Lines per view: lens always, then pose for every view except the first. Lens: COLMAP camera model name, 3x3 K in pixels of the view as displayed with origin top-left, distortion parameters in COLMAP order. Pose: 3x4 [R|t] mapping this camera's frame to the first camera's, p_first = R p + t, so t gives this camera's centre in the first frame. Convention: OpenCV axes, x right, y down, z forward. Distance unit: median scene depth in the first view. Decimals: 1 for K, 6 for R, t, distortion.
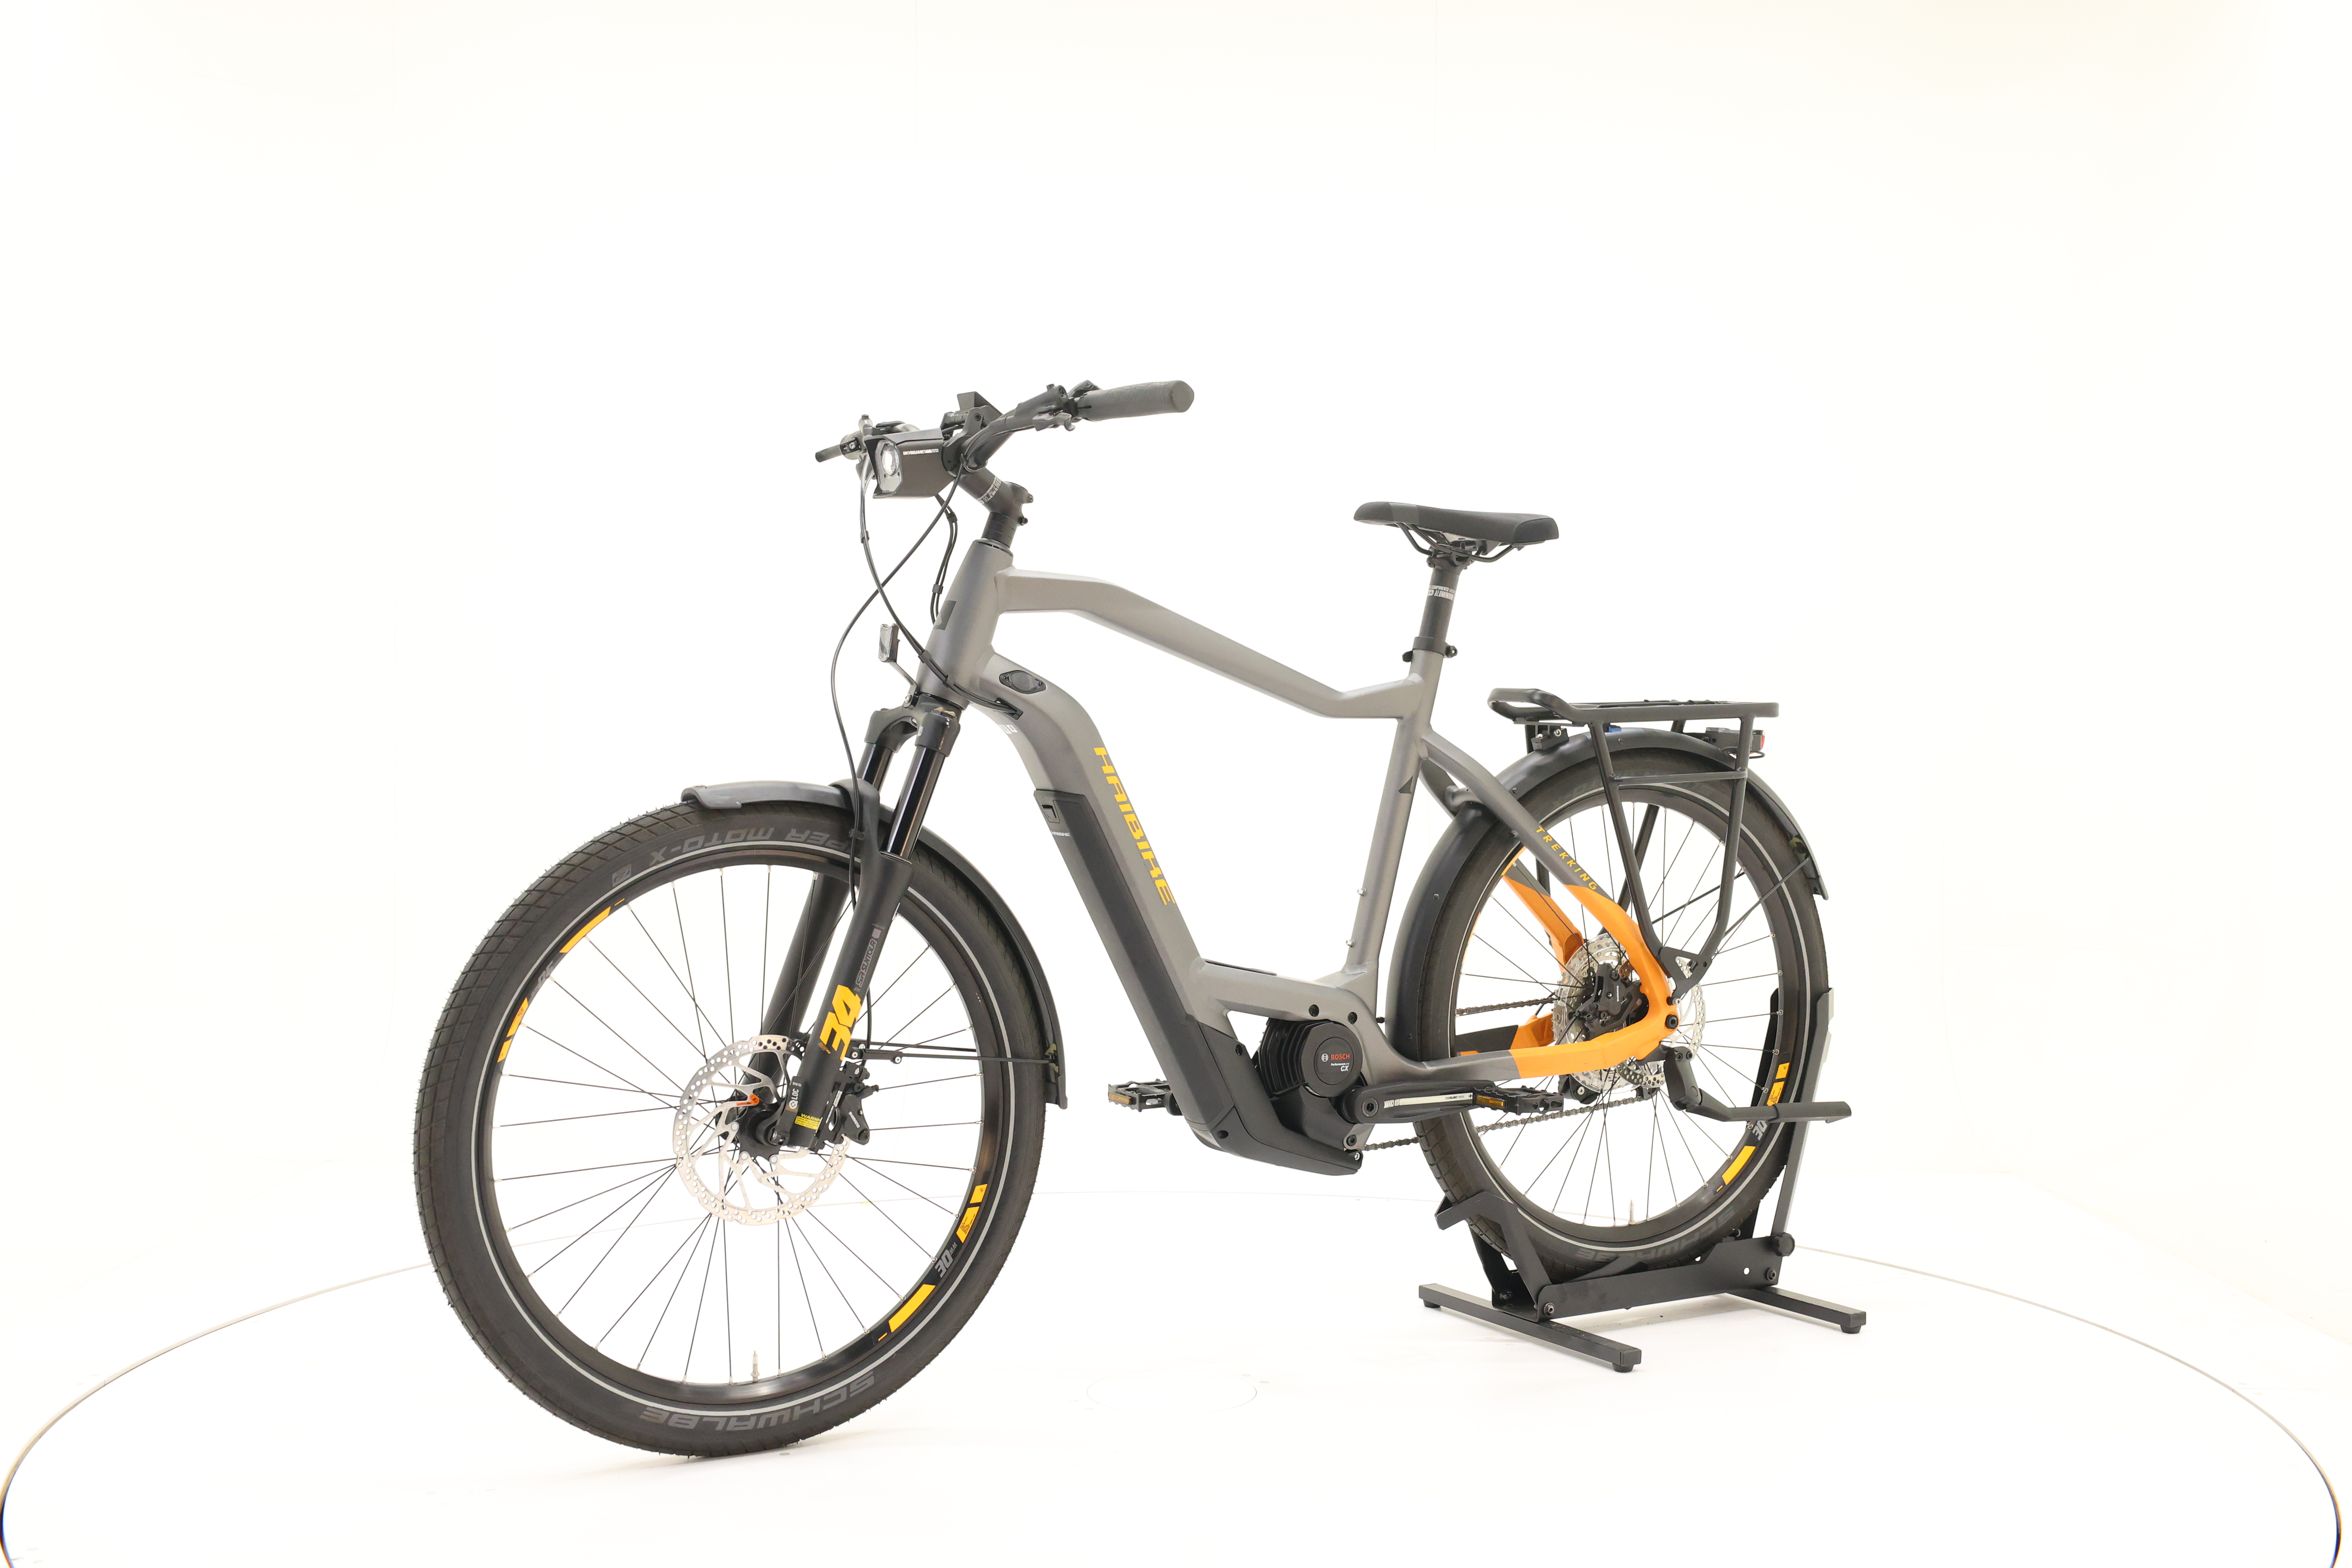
lens RADIAL K [[2541.1, 0, 1176.9], [0, 2541.1, 730.6], [0, 0, 1]] dist [-0.002078, 0.019005]
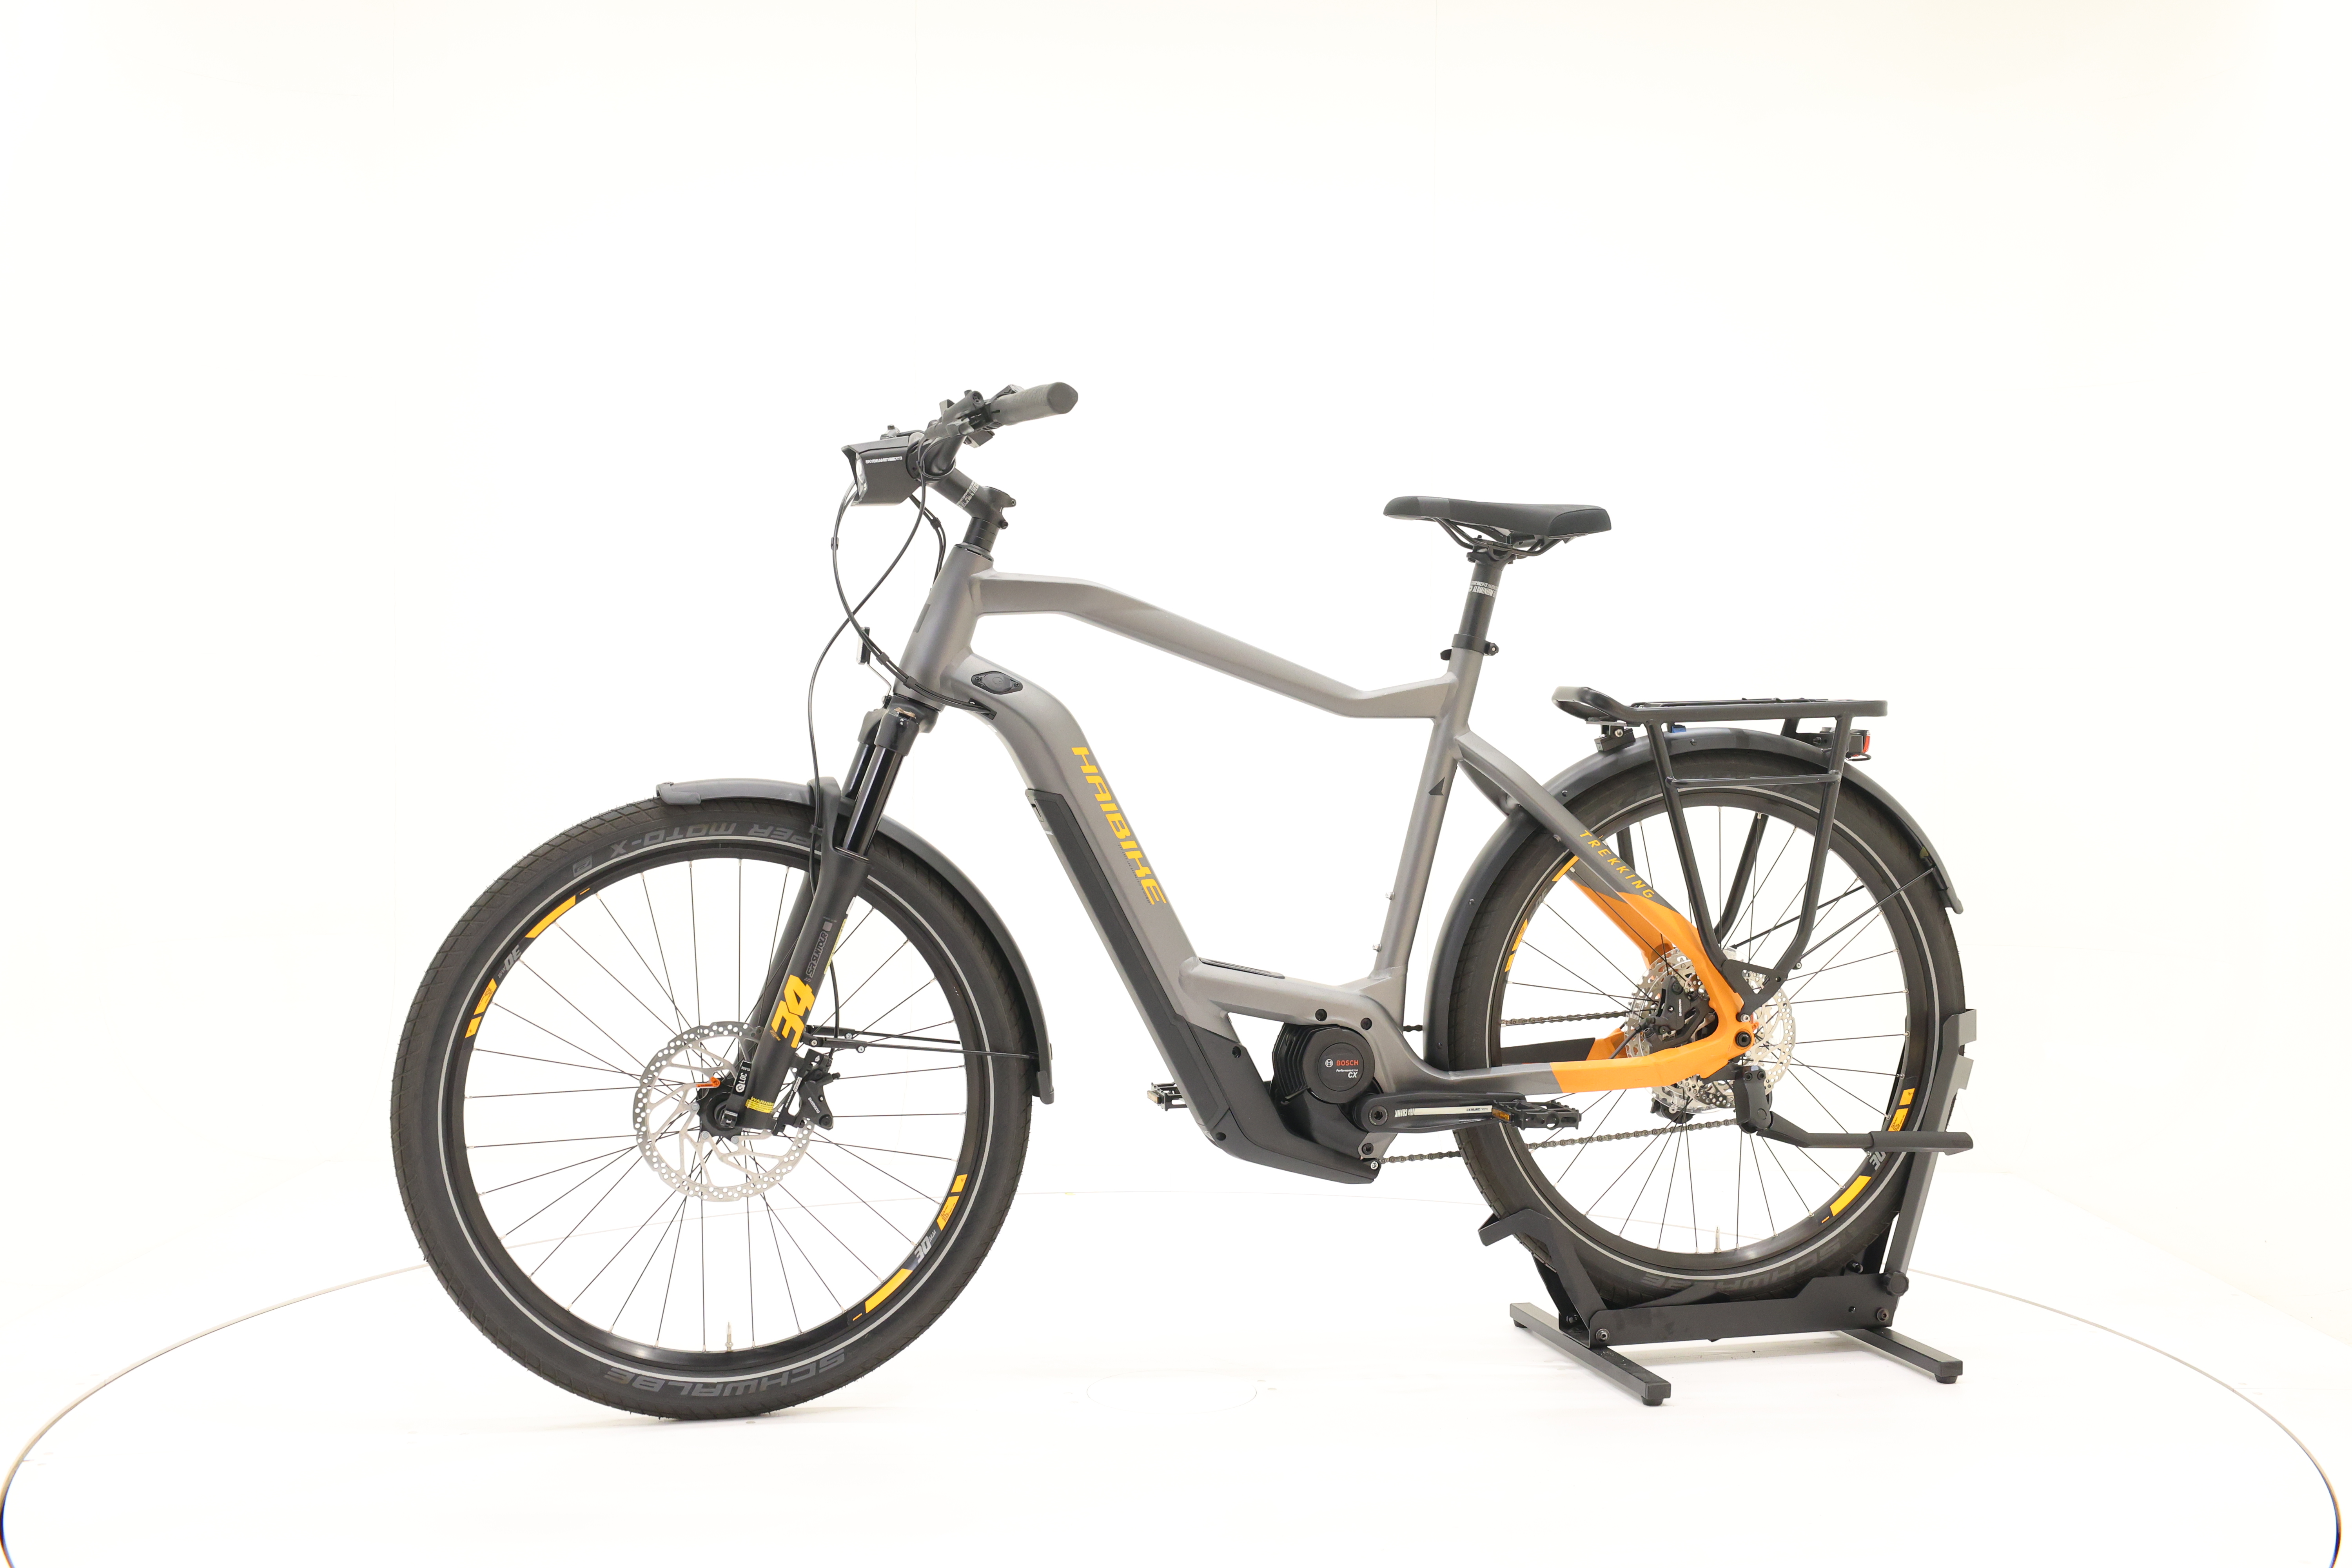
lens RADIAL K [[2541.1, 0, 1176.9], [0, 2541.1, 730.6], [0, 0, 1]] dist [-0.002078, 0.019005]
pose [[0.962412, -0.000221, -0.271594, 0.267103], [-0.000086, 0.999999, -0.001119, 0.001068], [0.271594, 0.001100, 0.962411, 0.037026]]
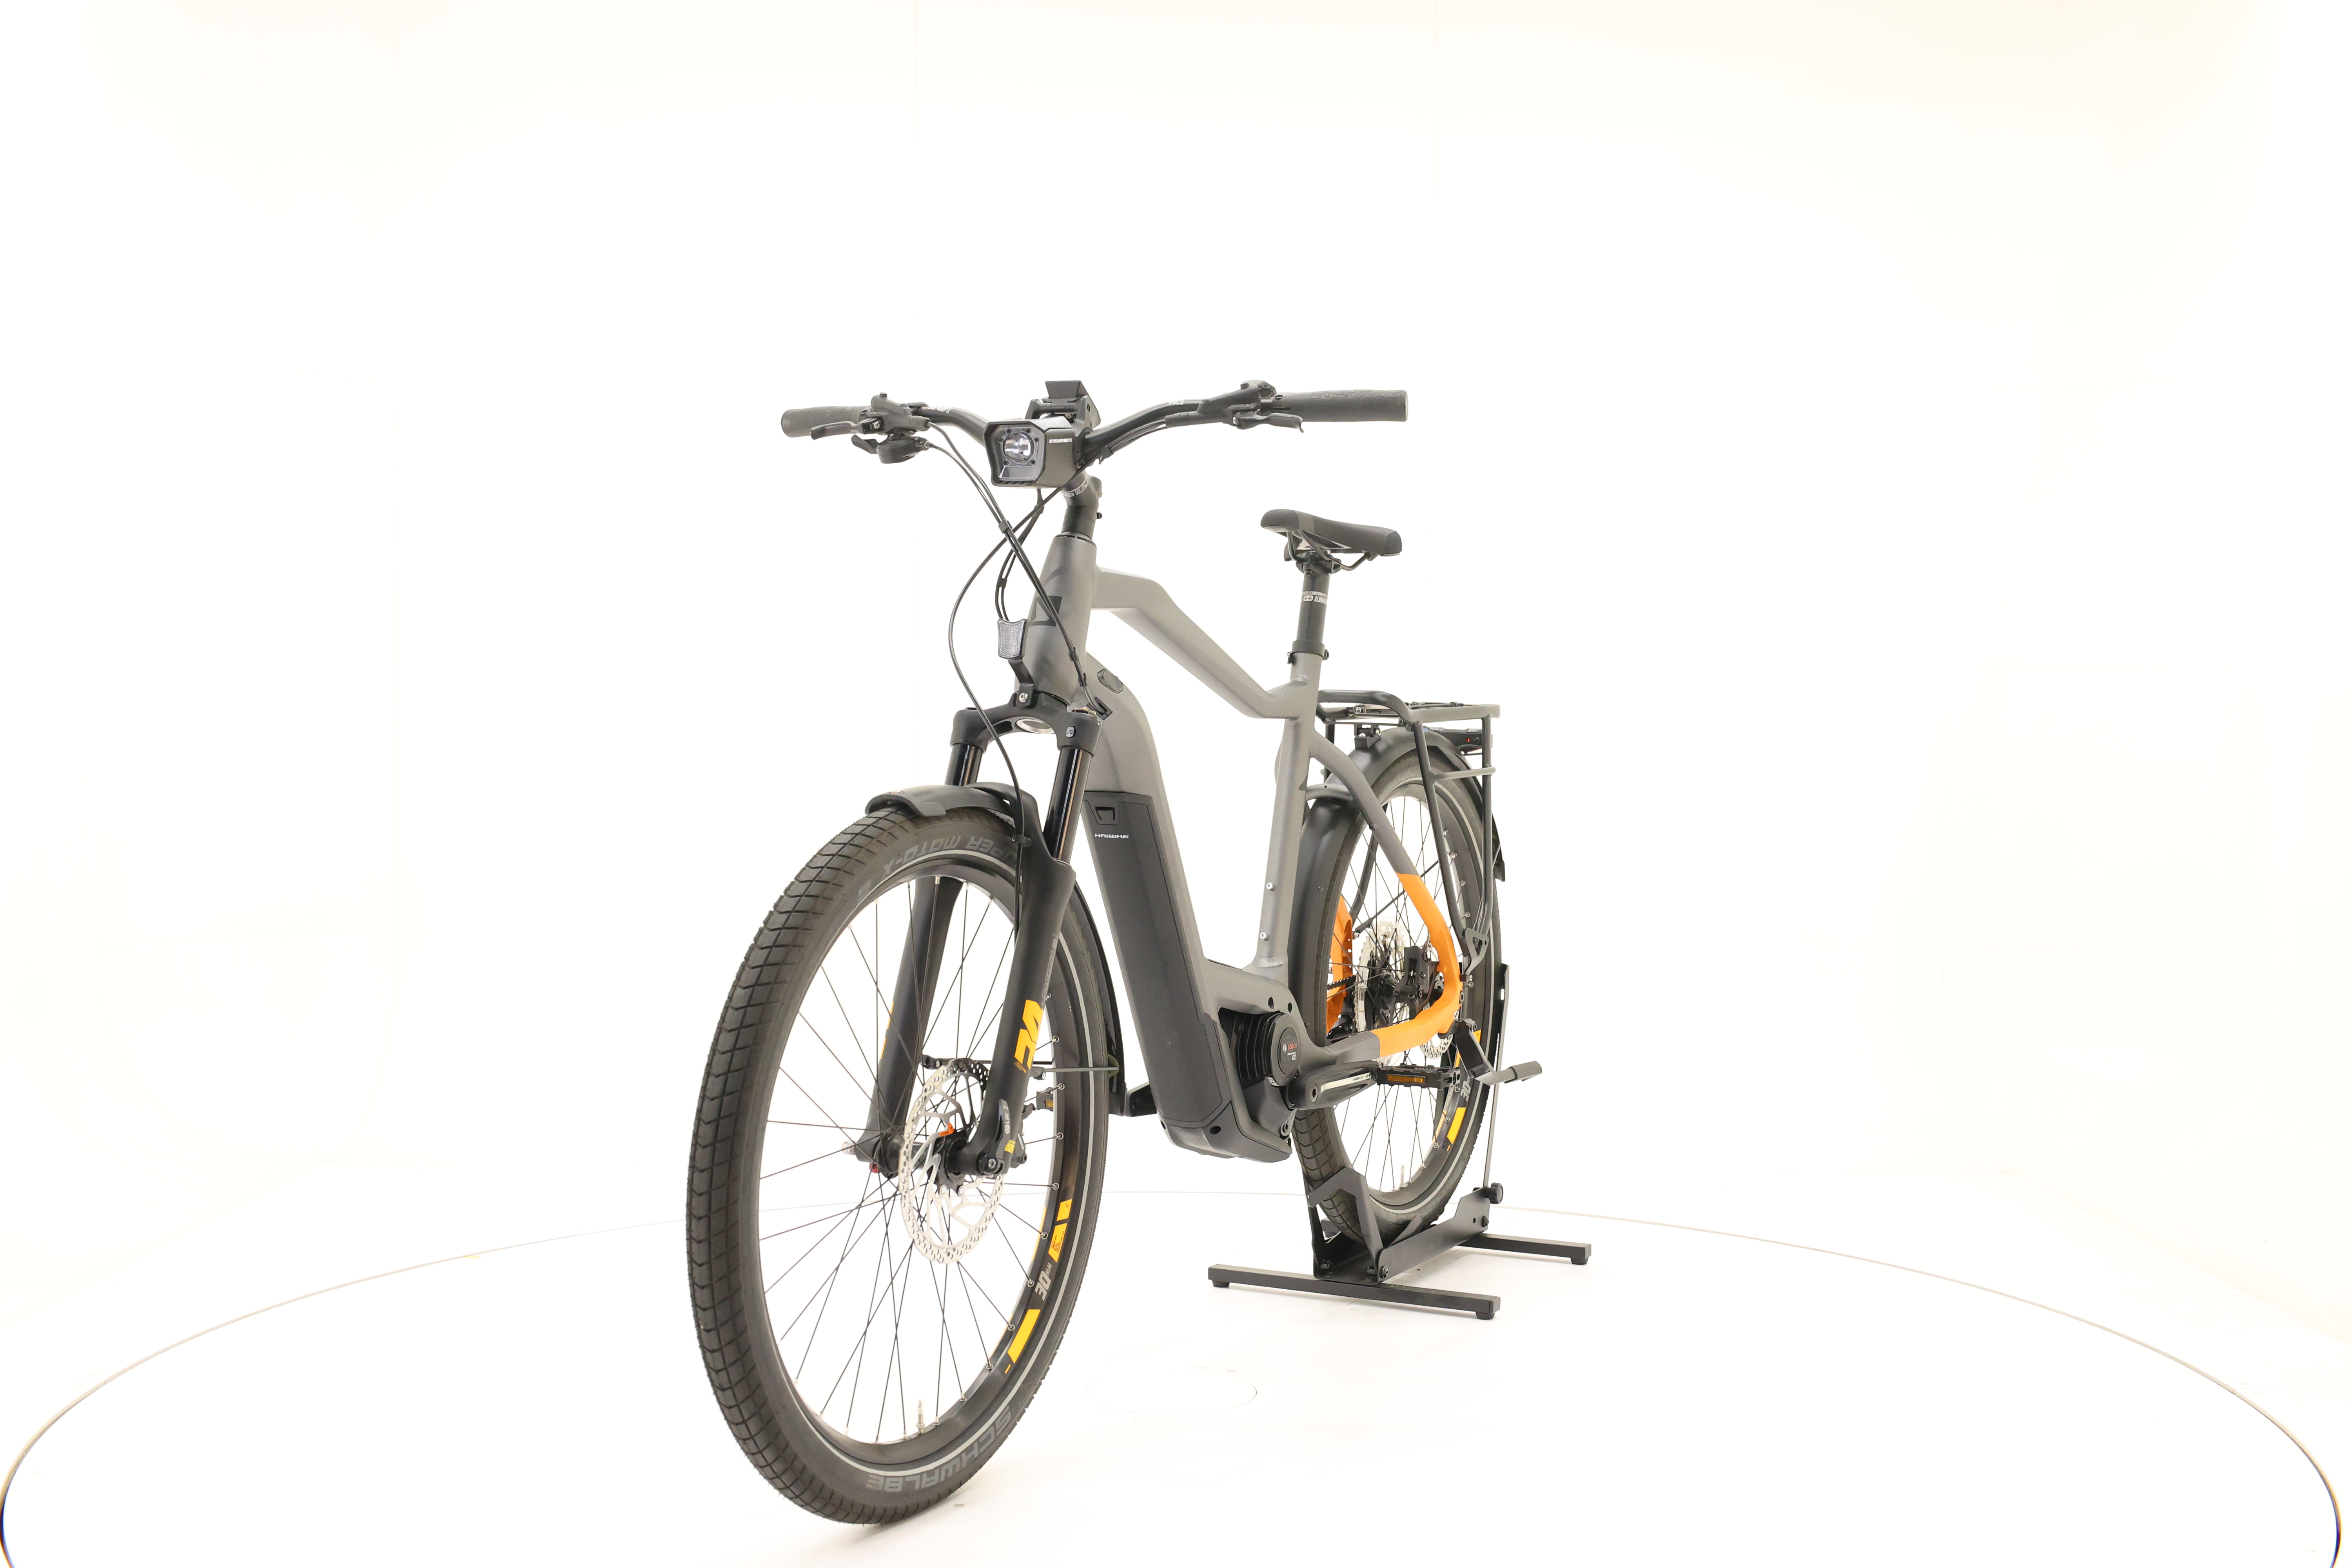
lens RADIAL K [[2541.1, 0, 1176.9], [0, 2541.1, 730.6], [0, 0, 1]] dist [-0.002078, 0.019005]
pose [[0.851646, -0.000339, 0.524118, -0.515177], [-0.001346, 0.999995, 0.002835, -0.002627], [-0.524116, -0.003120, 0.851641, 0.145975]]
